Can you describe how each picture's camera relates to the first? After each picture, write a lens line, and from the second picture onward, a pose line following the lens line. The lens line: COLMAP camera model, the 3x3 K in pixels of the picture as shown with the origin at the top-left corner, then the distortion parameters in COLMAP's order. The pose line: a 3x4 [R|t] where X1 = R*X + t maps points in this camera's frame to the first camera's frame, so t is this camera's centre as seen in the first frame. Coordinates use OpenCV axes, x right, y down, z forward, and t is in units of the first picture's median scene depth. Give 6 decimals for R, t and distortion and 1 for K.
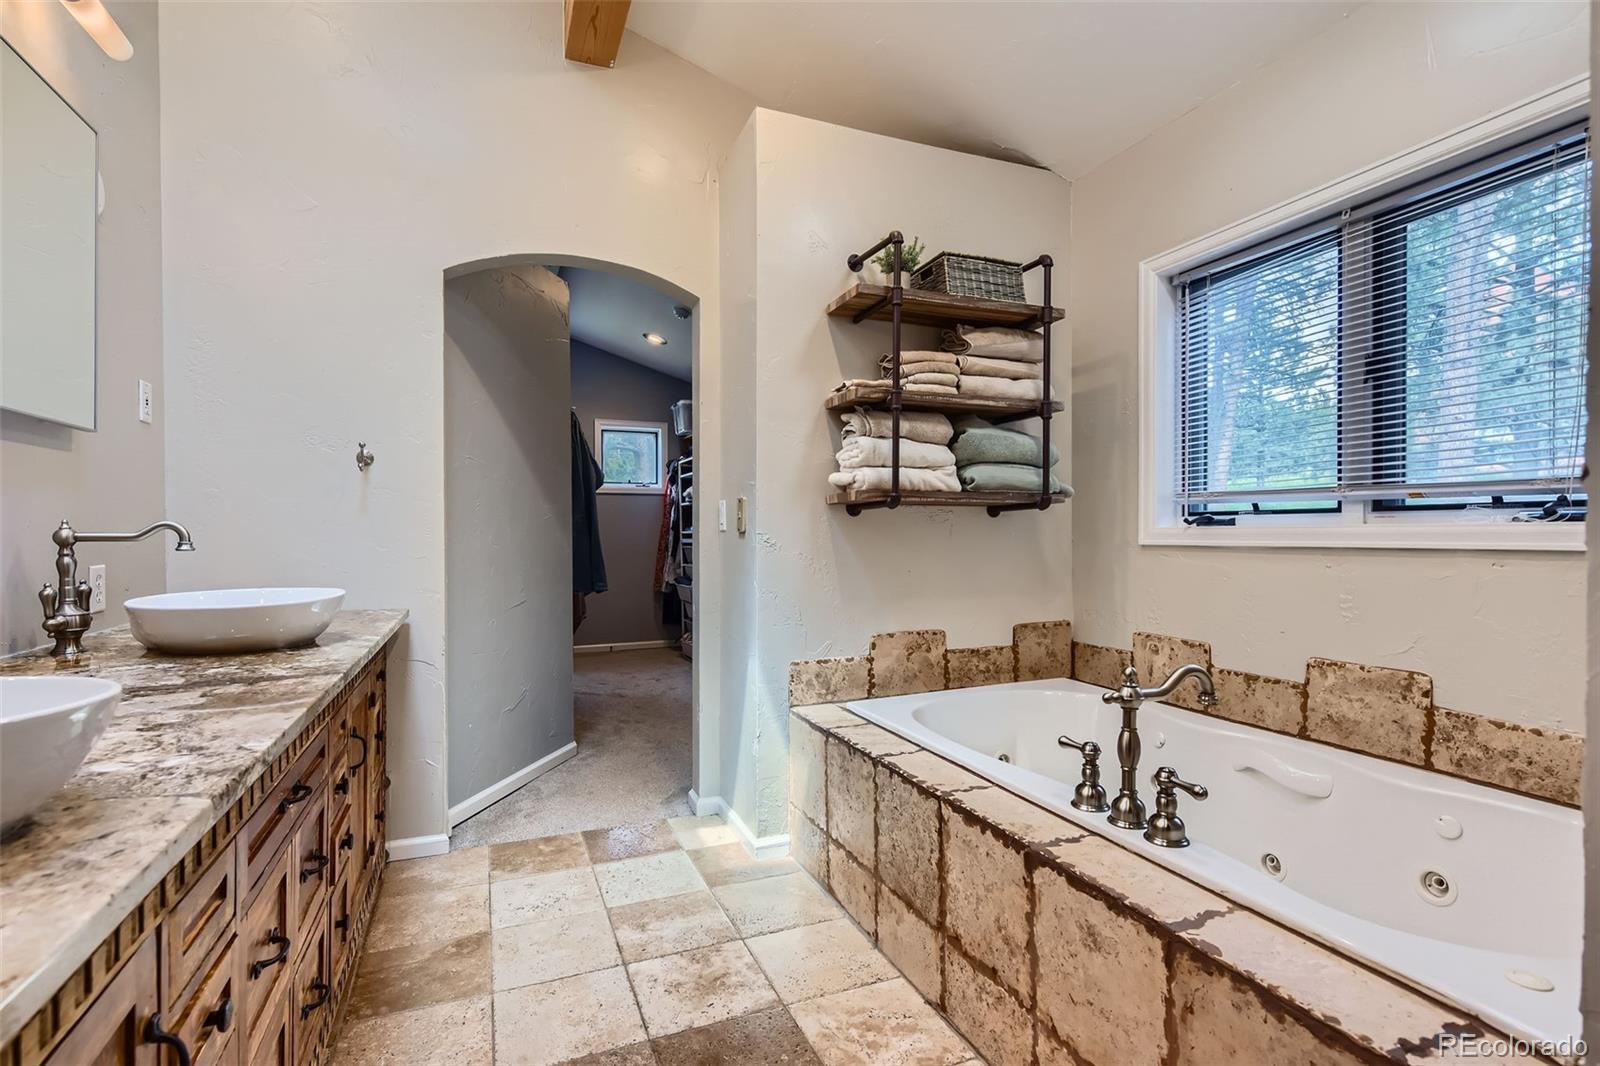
lens RADIAL K [[780.0, 0, 800.0], [0, 780.0, 533.0], [0, 0, 1]] dist [0.000987, 0.000190]
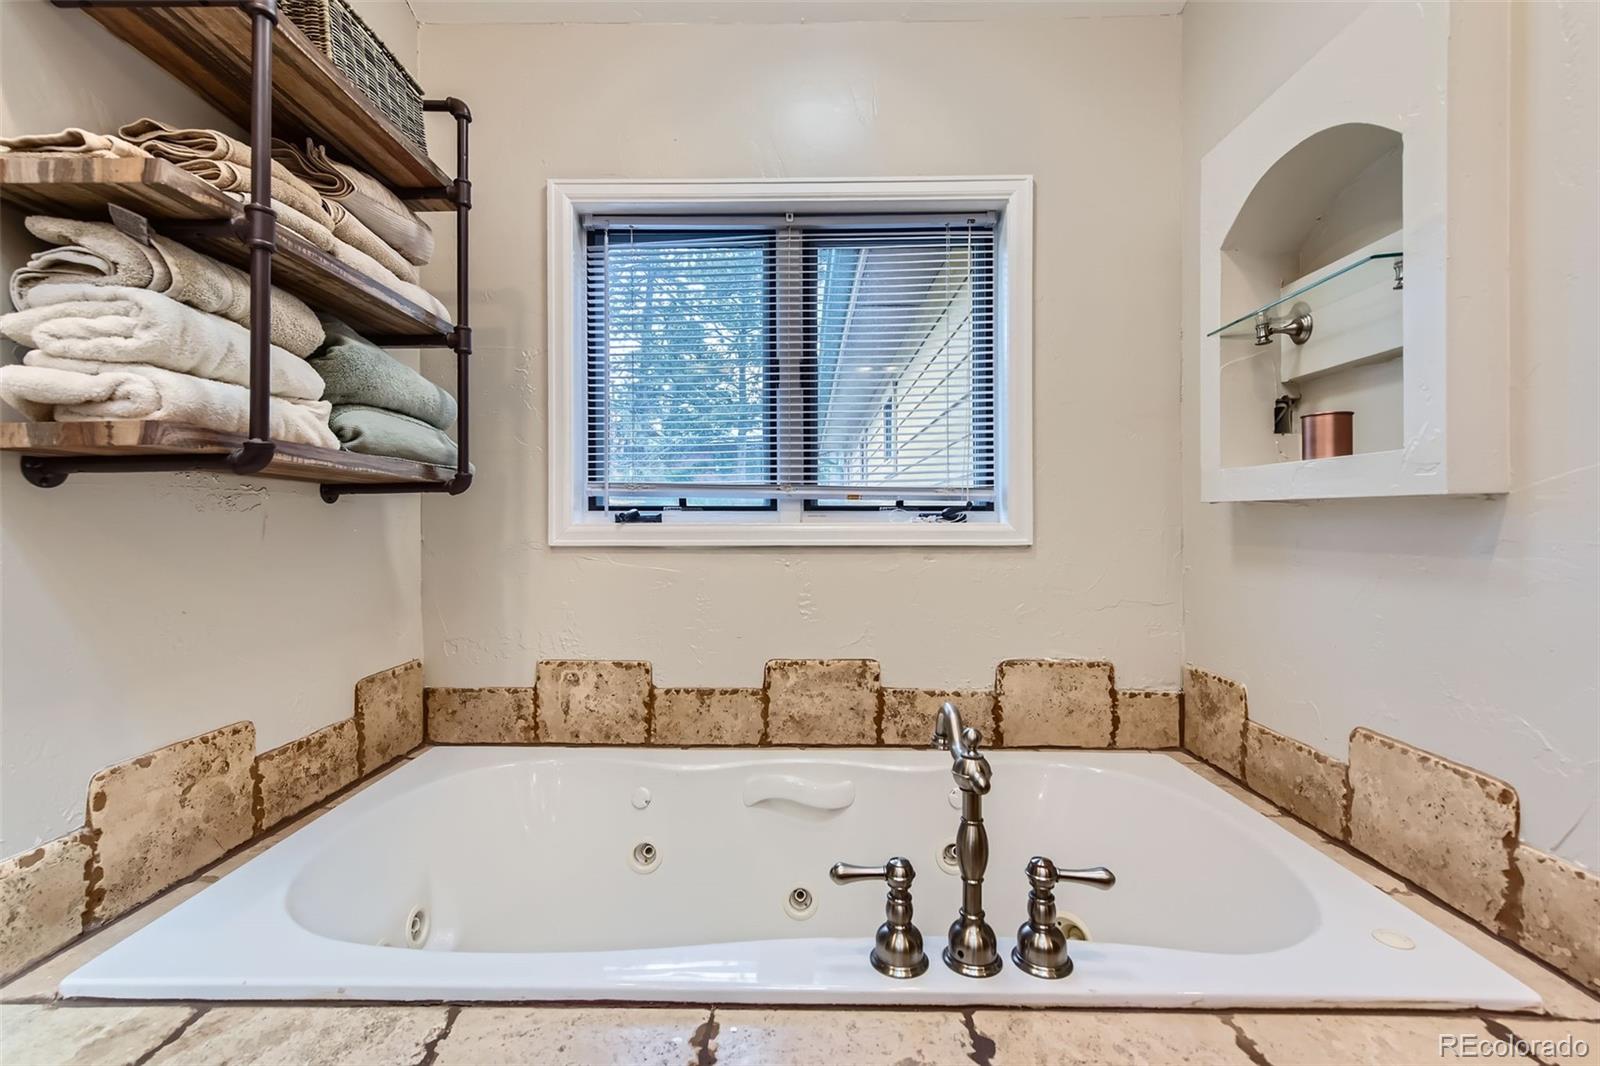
lens RADIAL K [[712.9, 0, 798.1], [0, 712.9, 522.7], [0, 0, 1]] dist [0.017977, -0.006900]
pose [[0.381922, 0.012012, 0.924117, -0.149820], [-0.001962, 0.999924, -0.012186, 0.000298], [-0.924193, 0.002841, 0.381916, 0.626934]]
